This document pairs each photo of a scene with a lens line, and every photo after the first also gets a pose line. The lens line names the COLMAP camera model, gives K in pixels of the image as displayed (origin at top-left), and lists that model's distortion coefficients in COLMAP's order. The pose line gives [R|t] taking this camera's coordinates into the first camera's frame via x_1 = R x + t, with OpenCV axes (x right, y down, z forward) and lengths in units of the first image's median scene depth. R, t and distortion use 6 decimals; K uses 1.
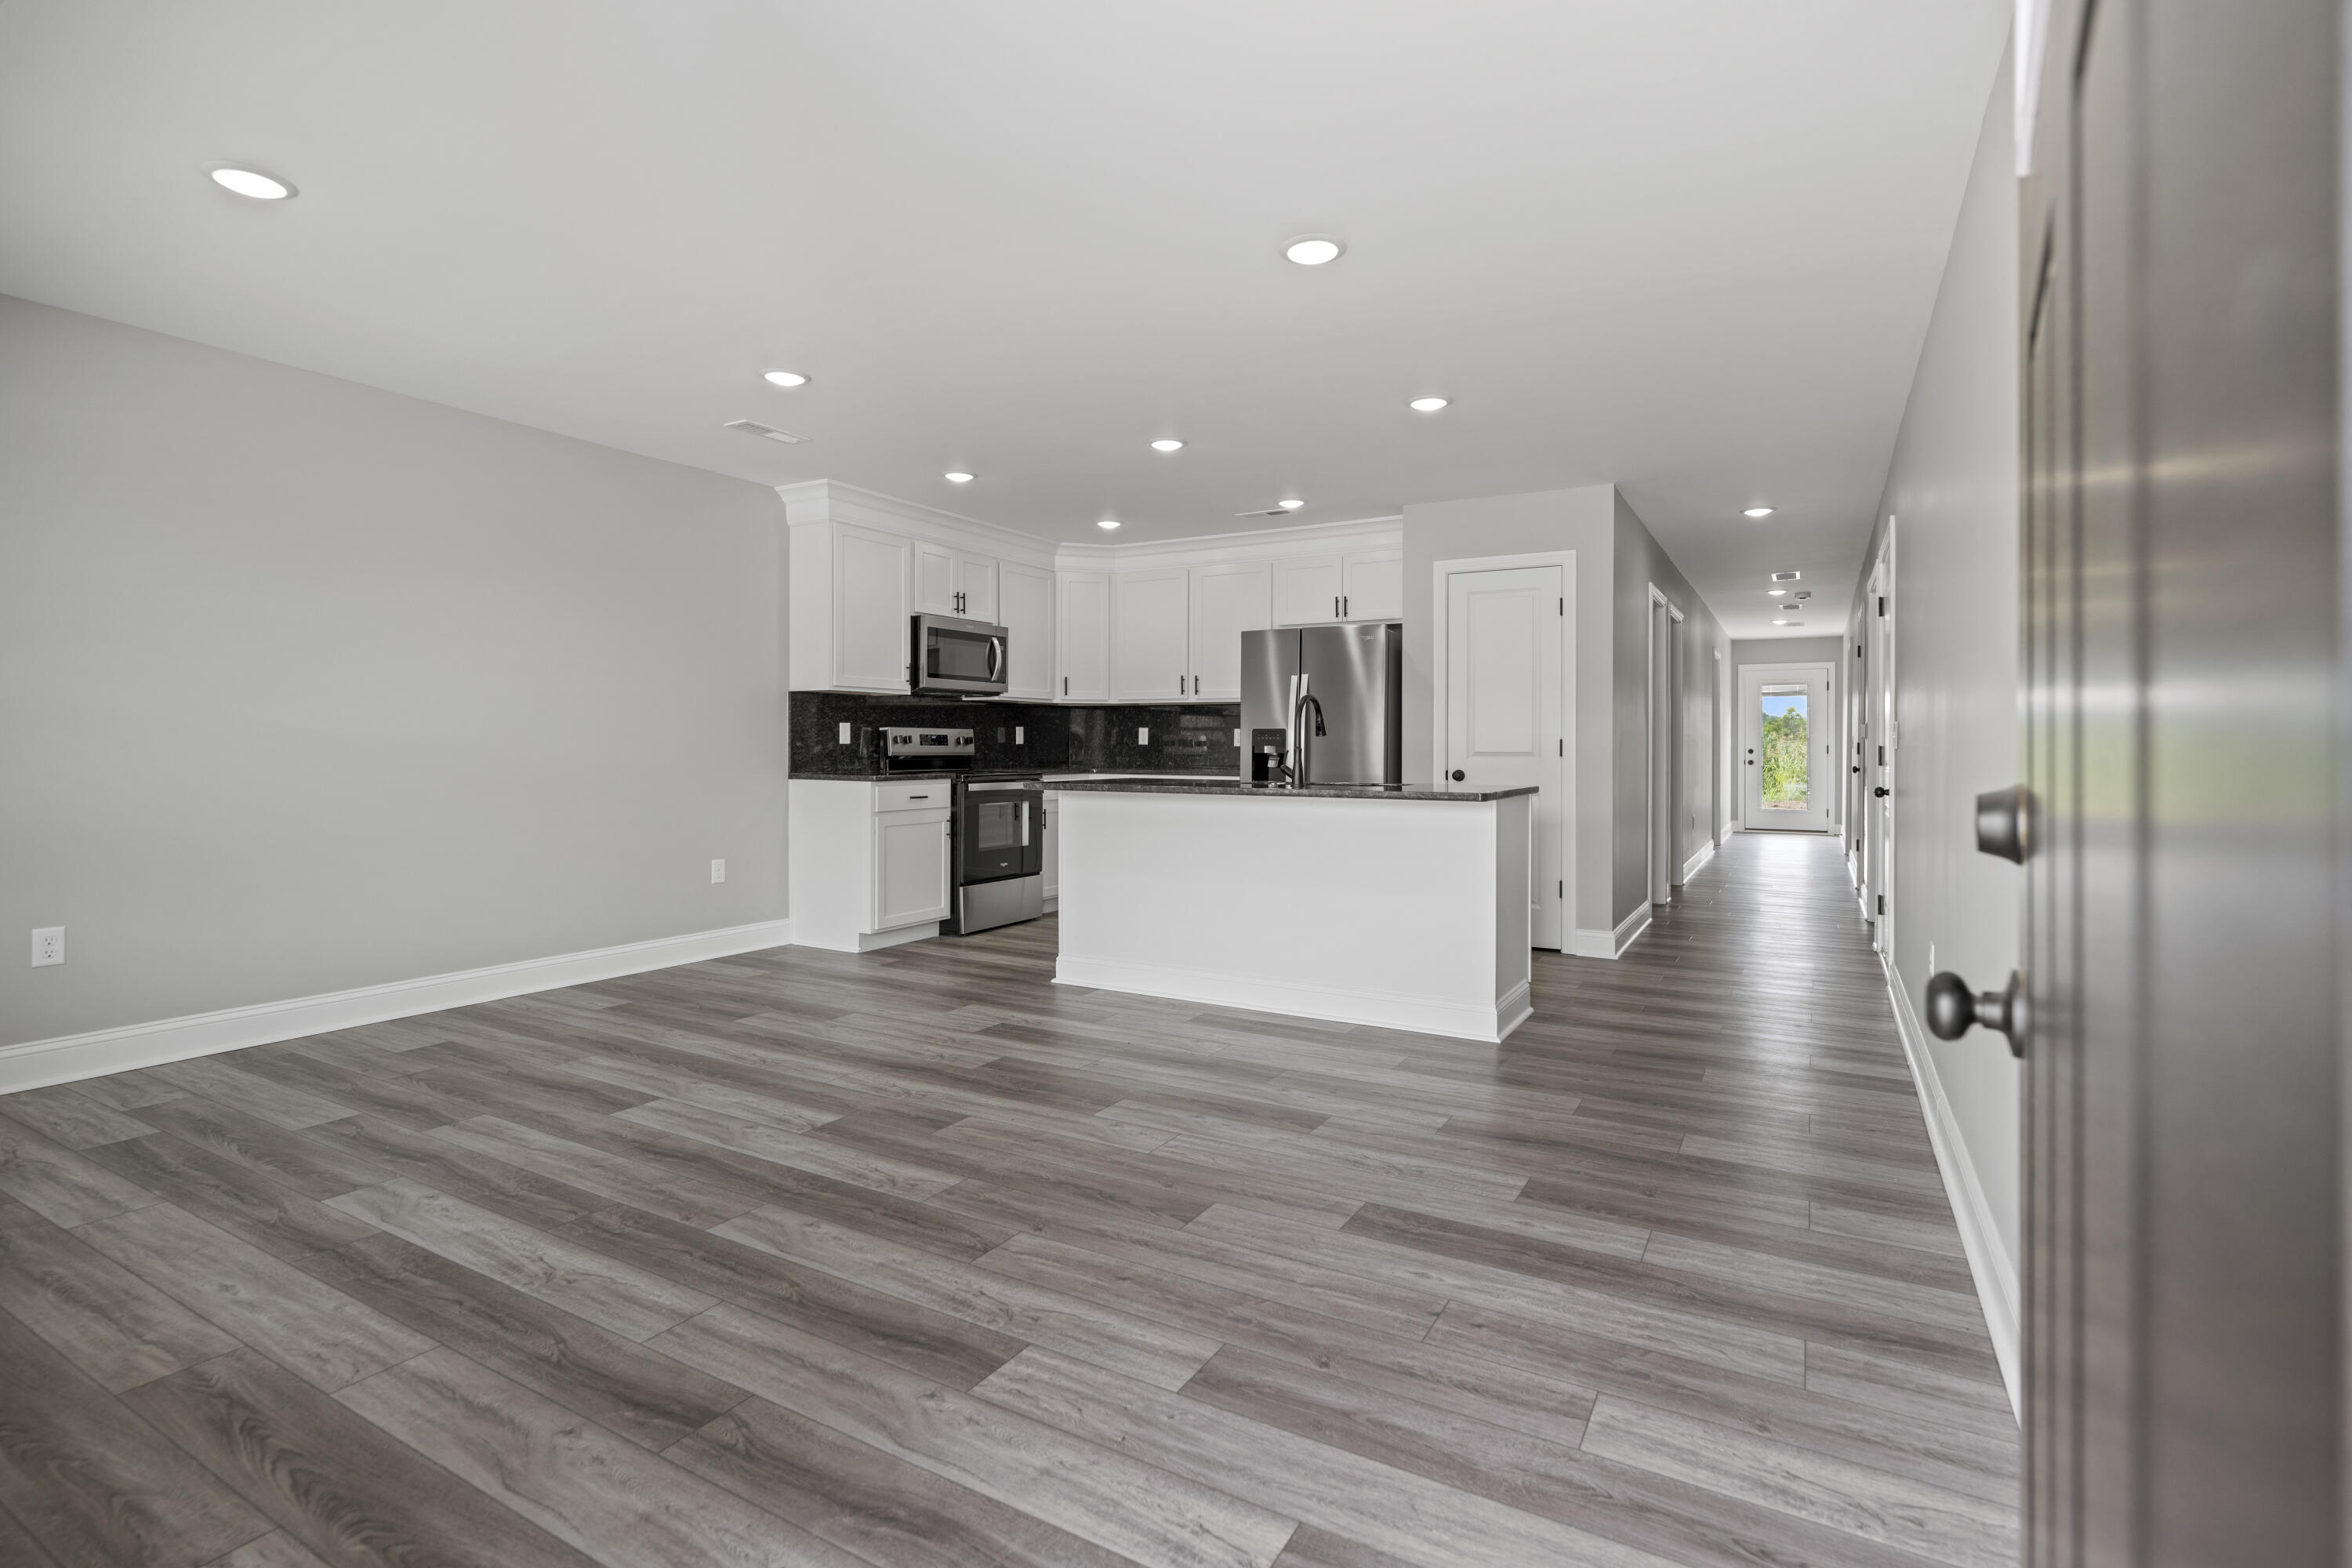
lens RADIAL K [[1091.1, 0, 1184.2], [0, 1091.1, 758.2], [0, 0, 1]] dist [-0.001027, -0.000766]
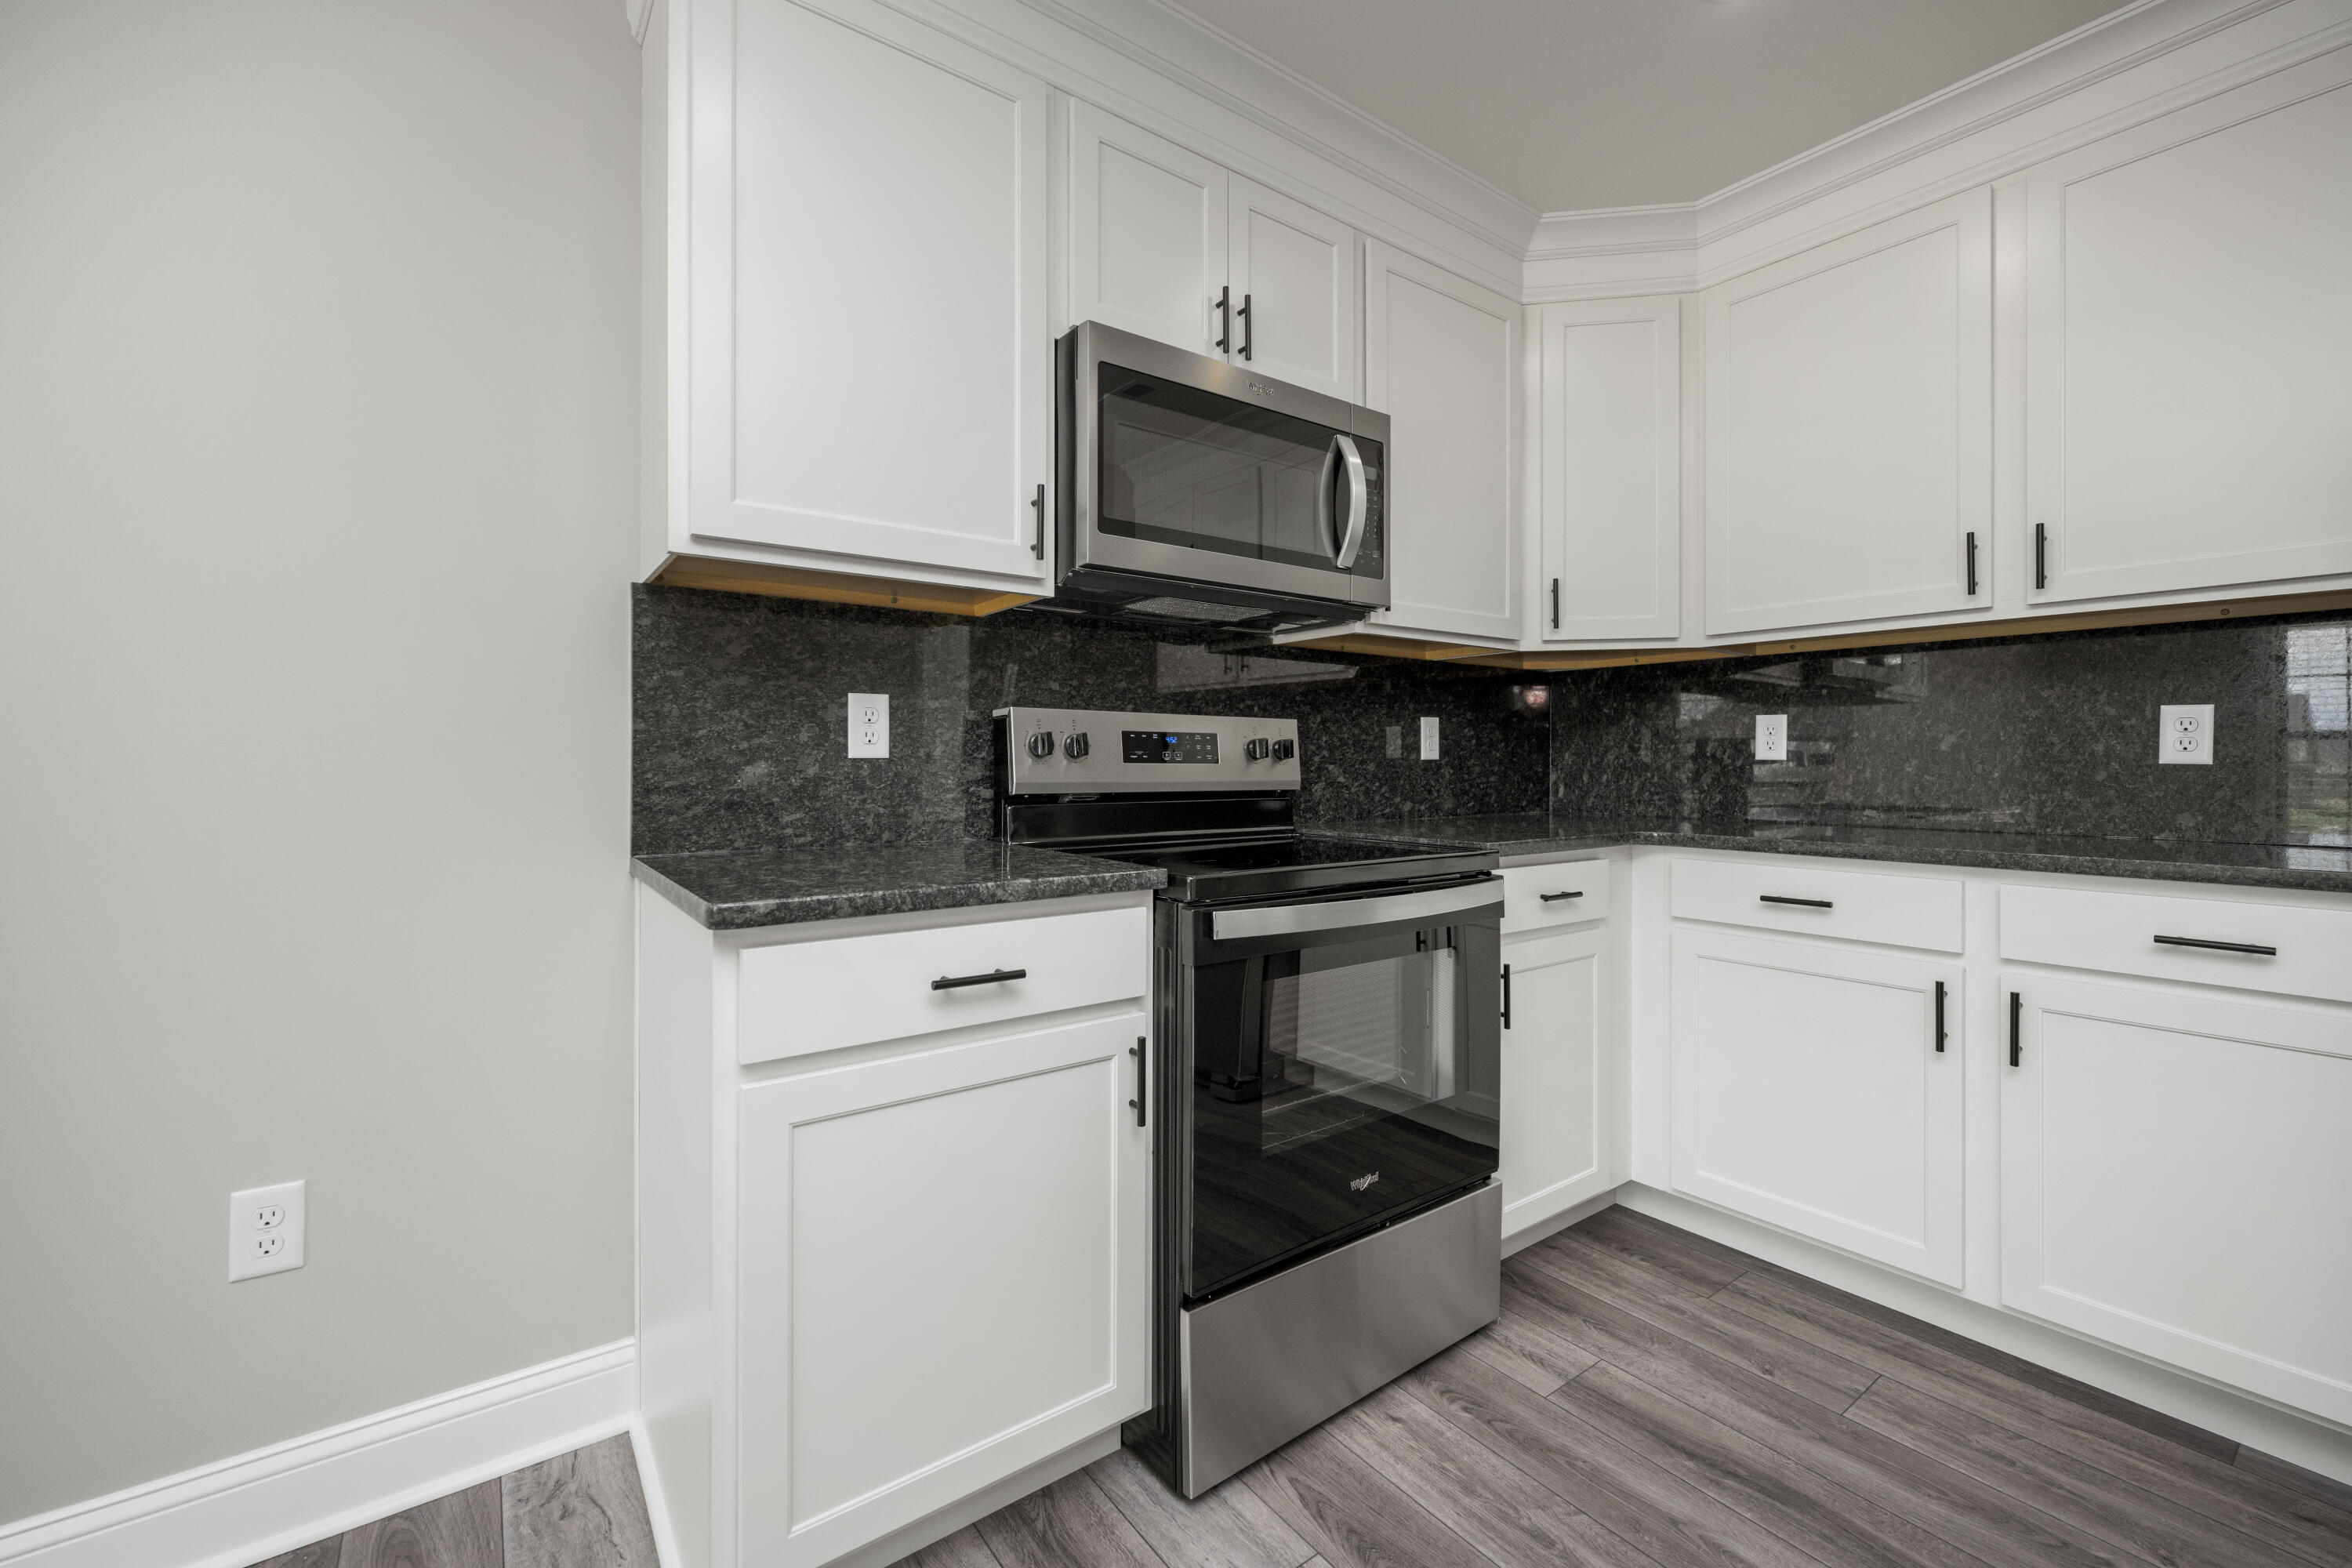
lens RADIAL K [[933.0, 0, 1172.9], [0, 933.0, 765.7], [0, 0, 1]] dist [-0.000461, -0.000677]
pose [[0.908662, -0.002524, -0.417526, -0.124316], [-0.001990, 0.999944, -0.010377, -0.009167], [0.417529, 0.010260, 0.908606, 0.864328]]
